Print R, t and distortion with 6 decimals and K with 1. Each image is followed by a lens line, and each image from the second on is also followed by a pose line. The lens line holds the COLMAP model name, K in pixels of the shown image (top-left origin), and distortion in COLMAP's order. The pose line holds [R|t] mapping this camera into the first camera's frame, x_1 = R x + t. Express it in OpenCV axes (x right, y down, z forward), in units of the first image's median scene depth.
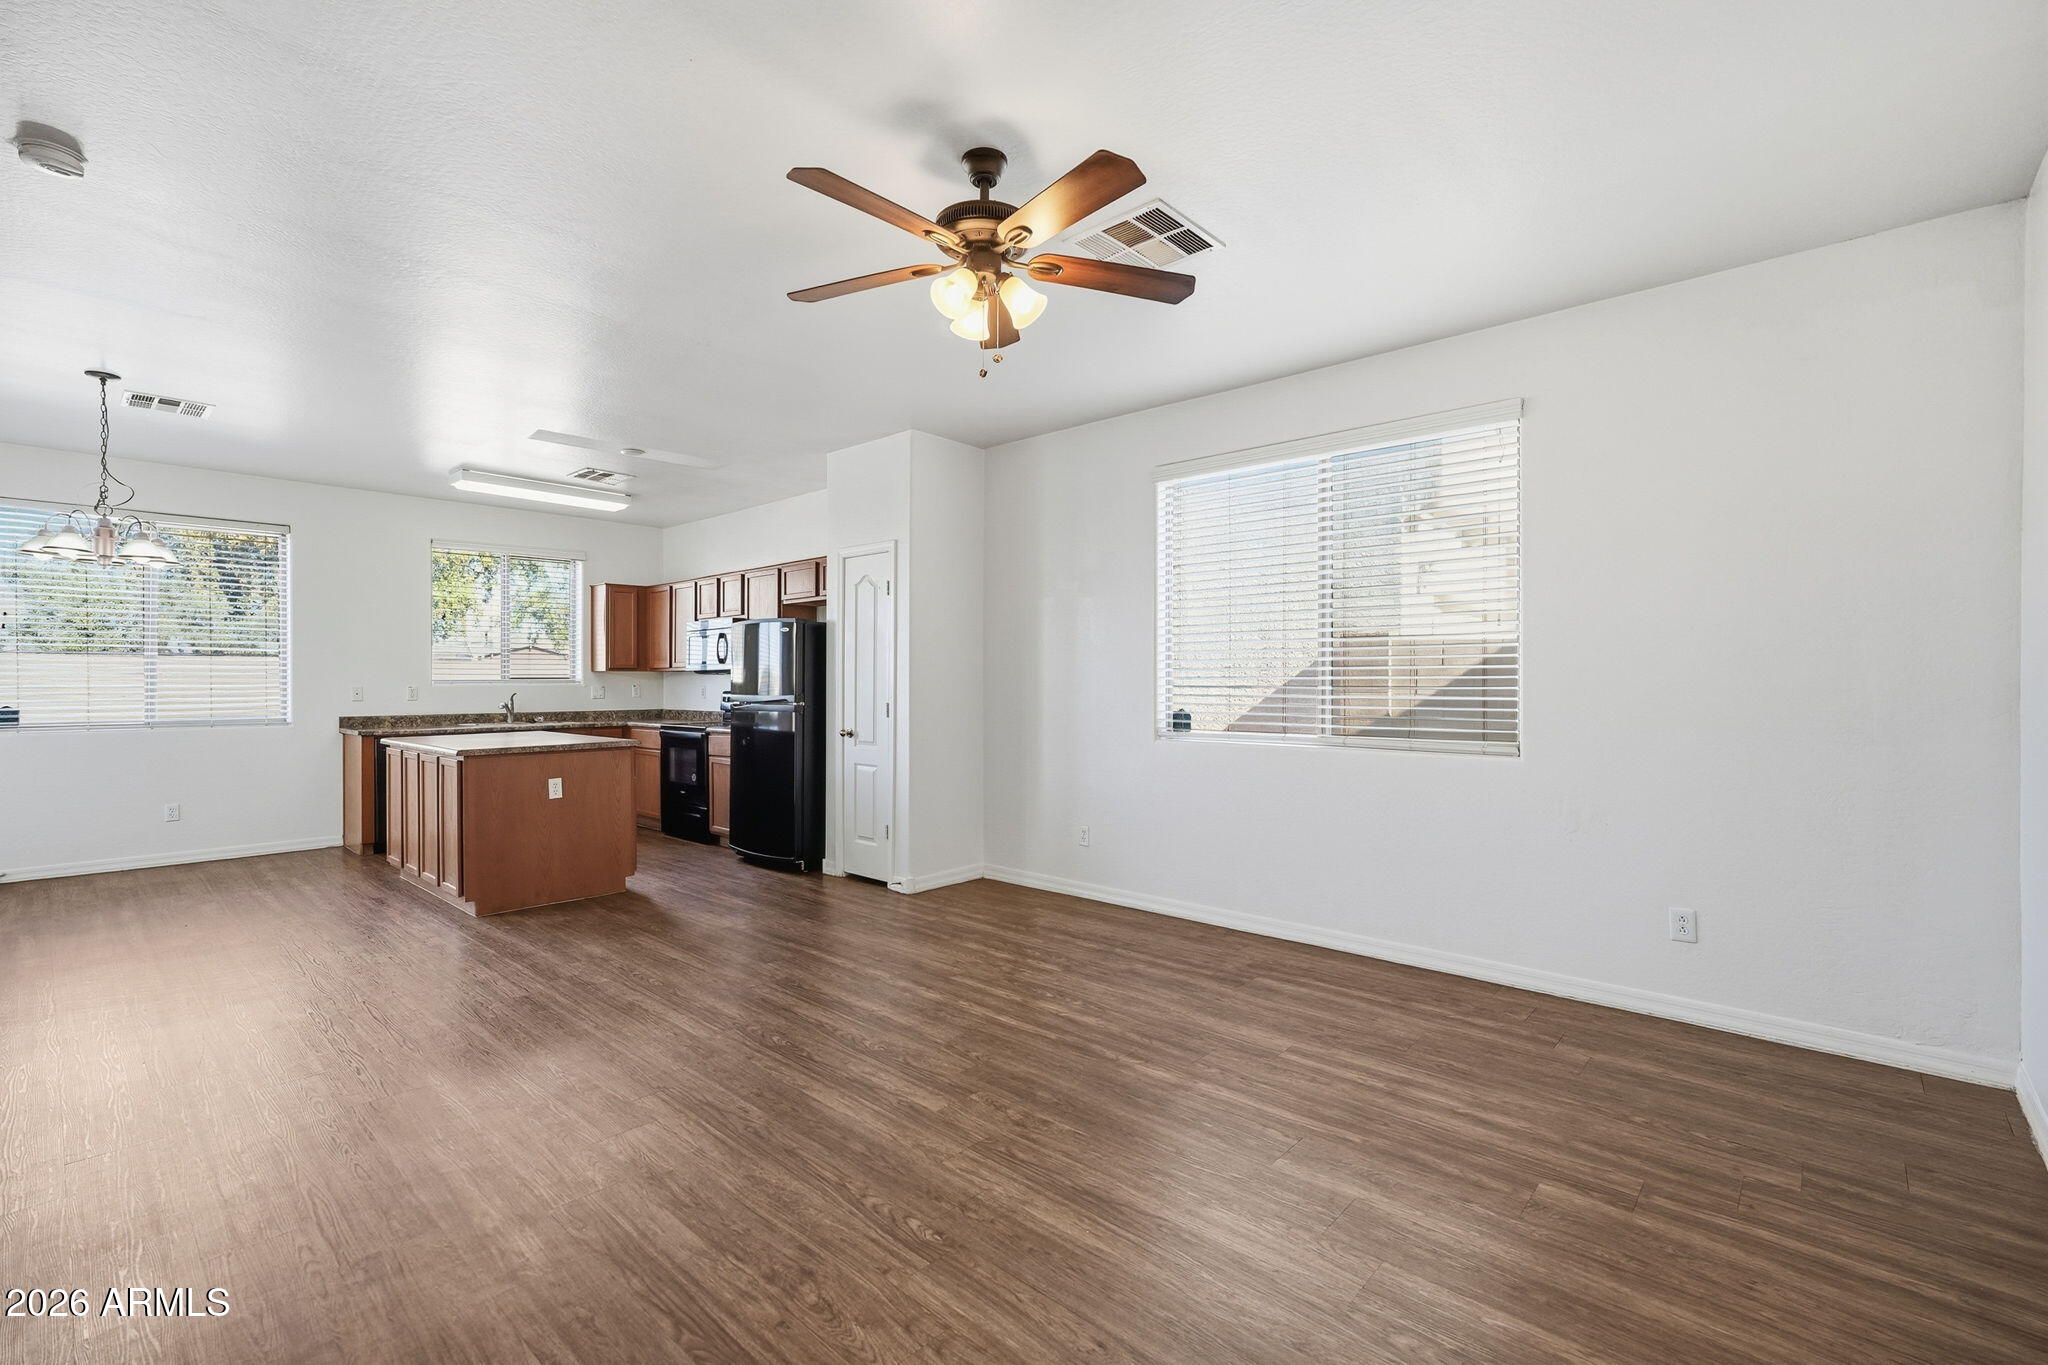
lens RADIAL K [[909.7, 0, 1026.5], [0, 909.7, 687.8], [0, 0, 1]] dist [-0.017409, 0.008618]
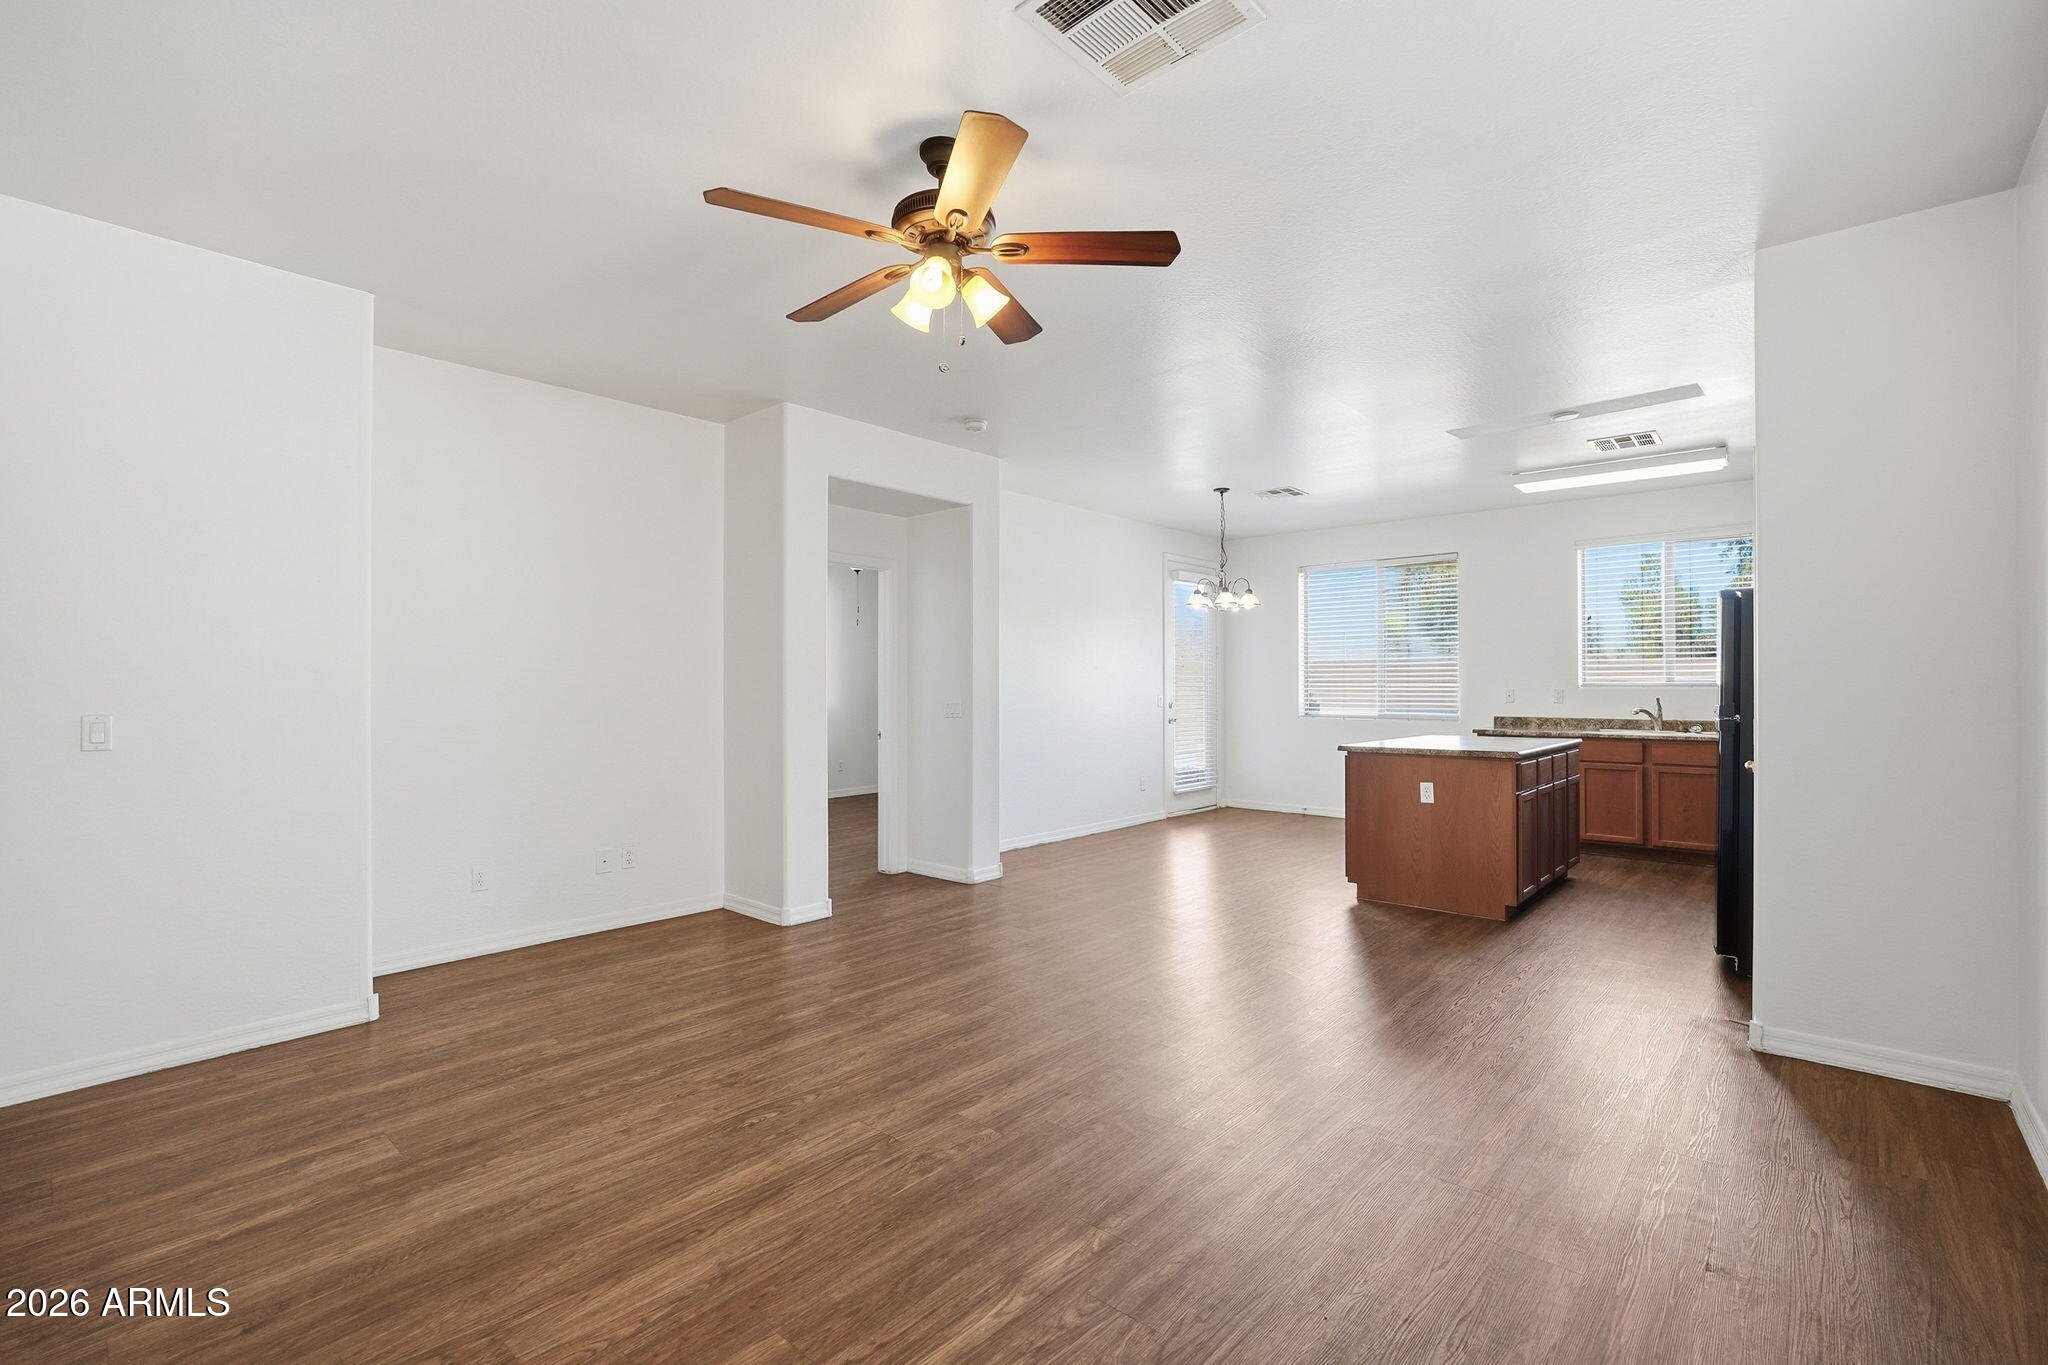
lens RADIAL K [[909.7, 0, 1026.5], [0, 909.7, 687.8], [0, 0, 1]] dist [-0.017409, 0.008618]
pose [[0.007093, 0.004454, -0.999965, 0.654518], [-0.004686, 0.999979, 0.004421, -0.009025], [0.999964, 0.004655, 0.007114, 0.767940]]
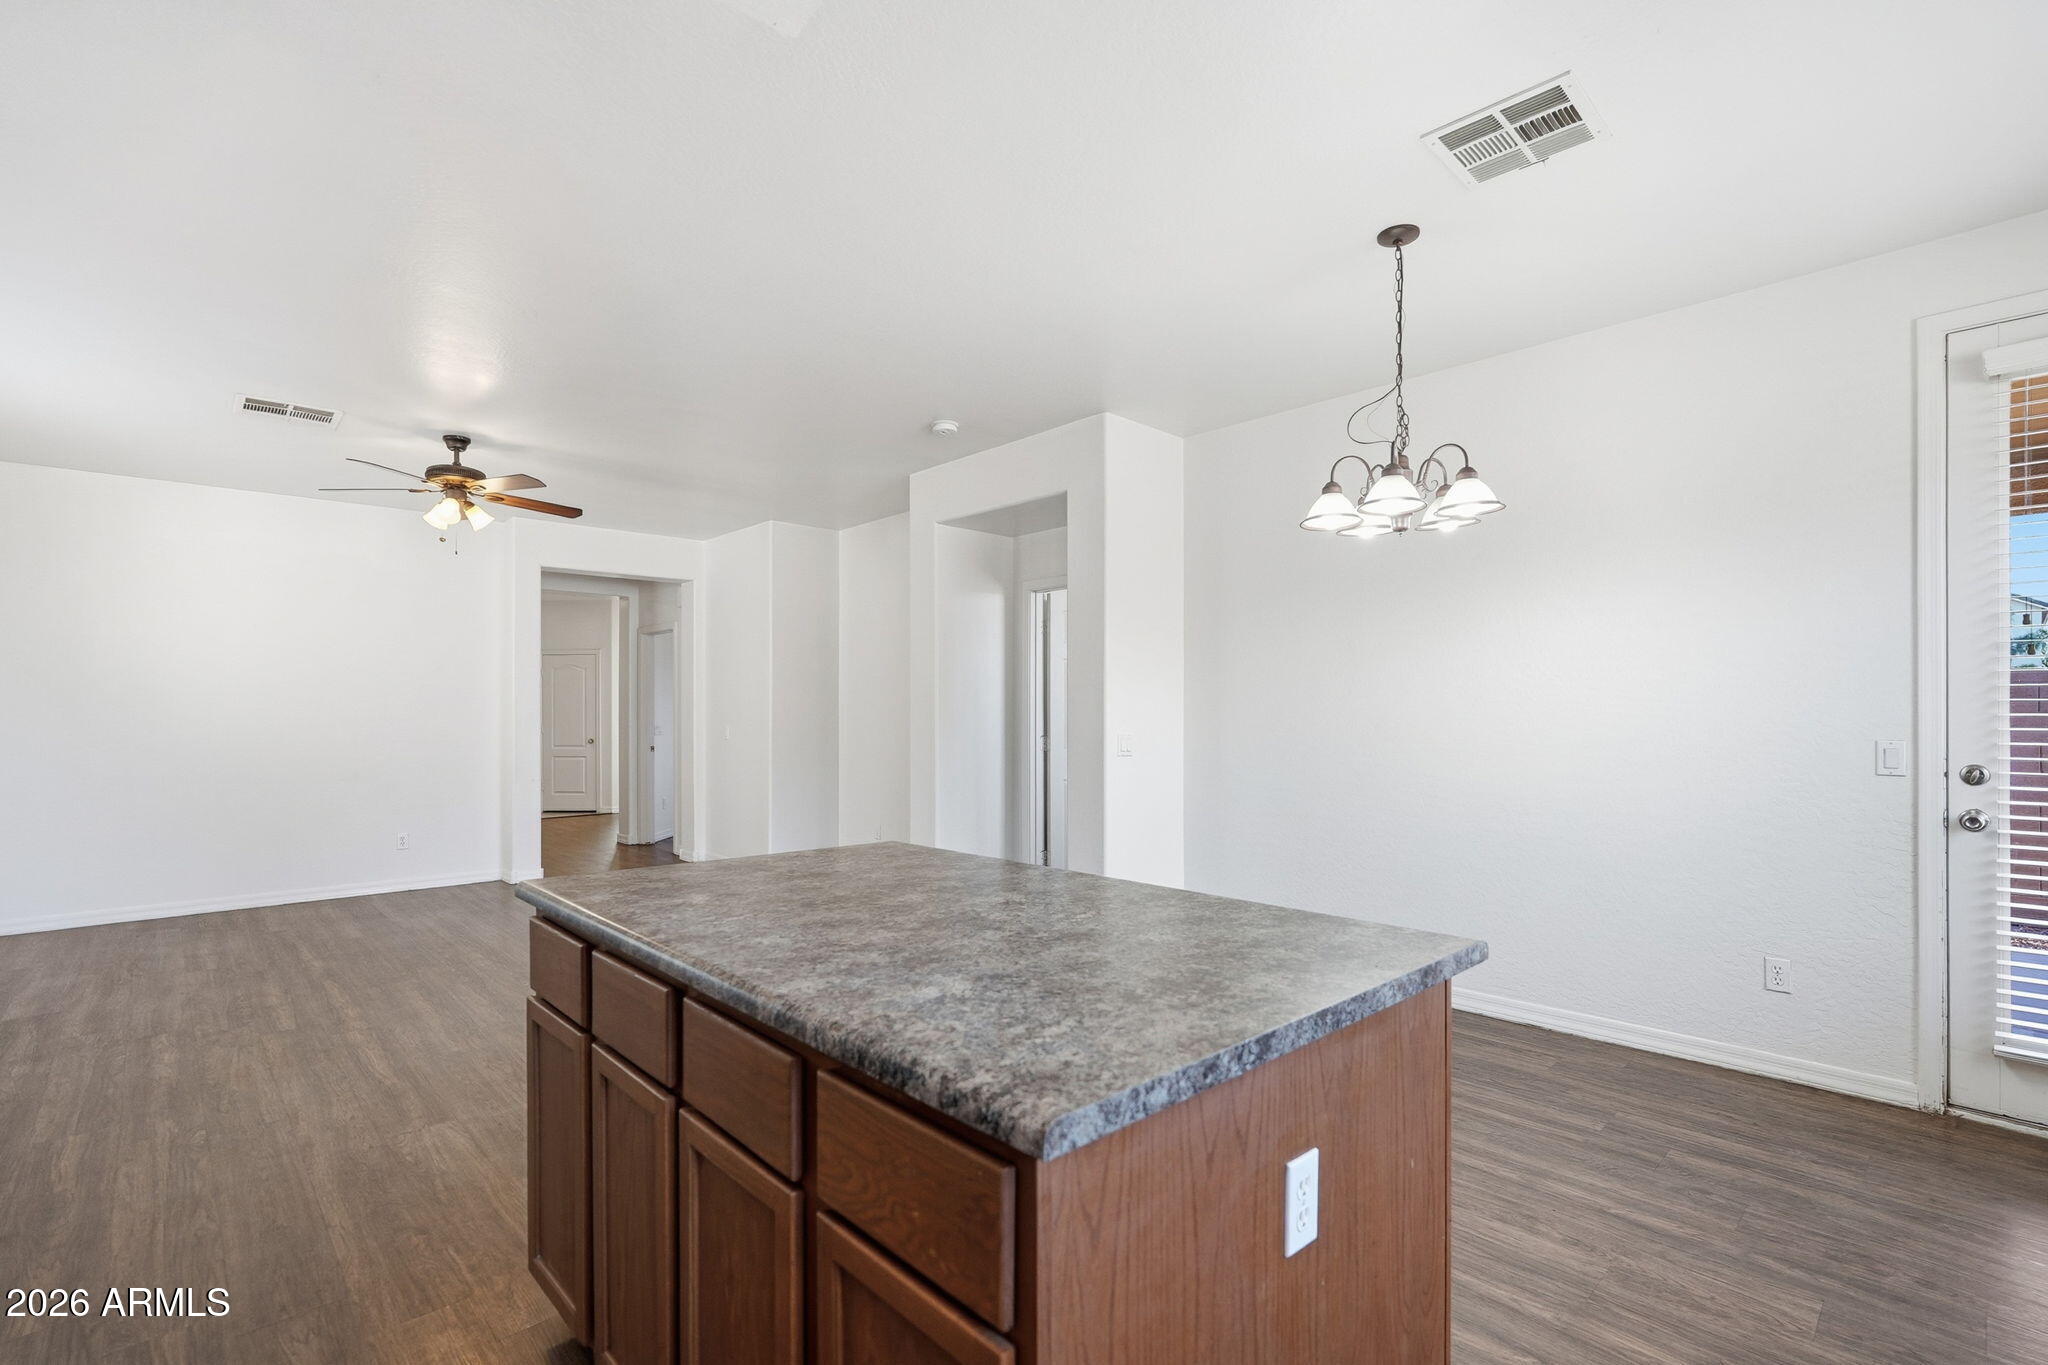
lens RADIAL K [[937.9, 0, 1032.9], [0, 937.9, 707.6], [0, 0, 1]] dist [0.001586, 0.000795]
pose [[-0.997646, 0.004343, 0.068439, -0.981353], [0.004496, 0.999988, 0.002092, -0.022380], [-0.068429, 0.002395, -0.997653, 2.029307]]
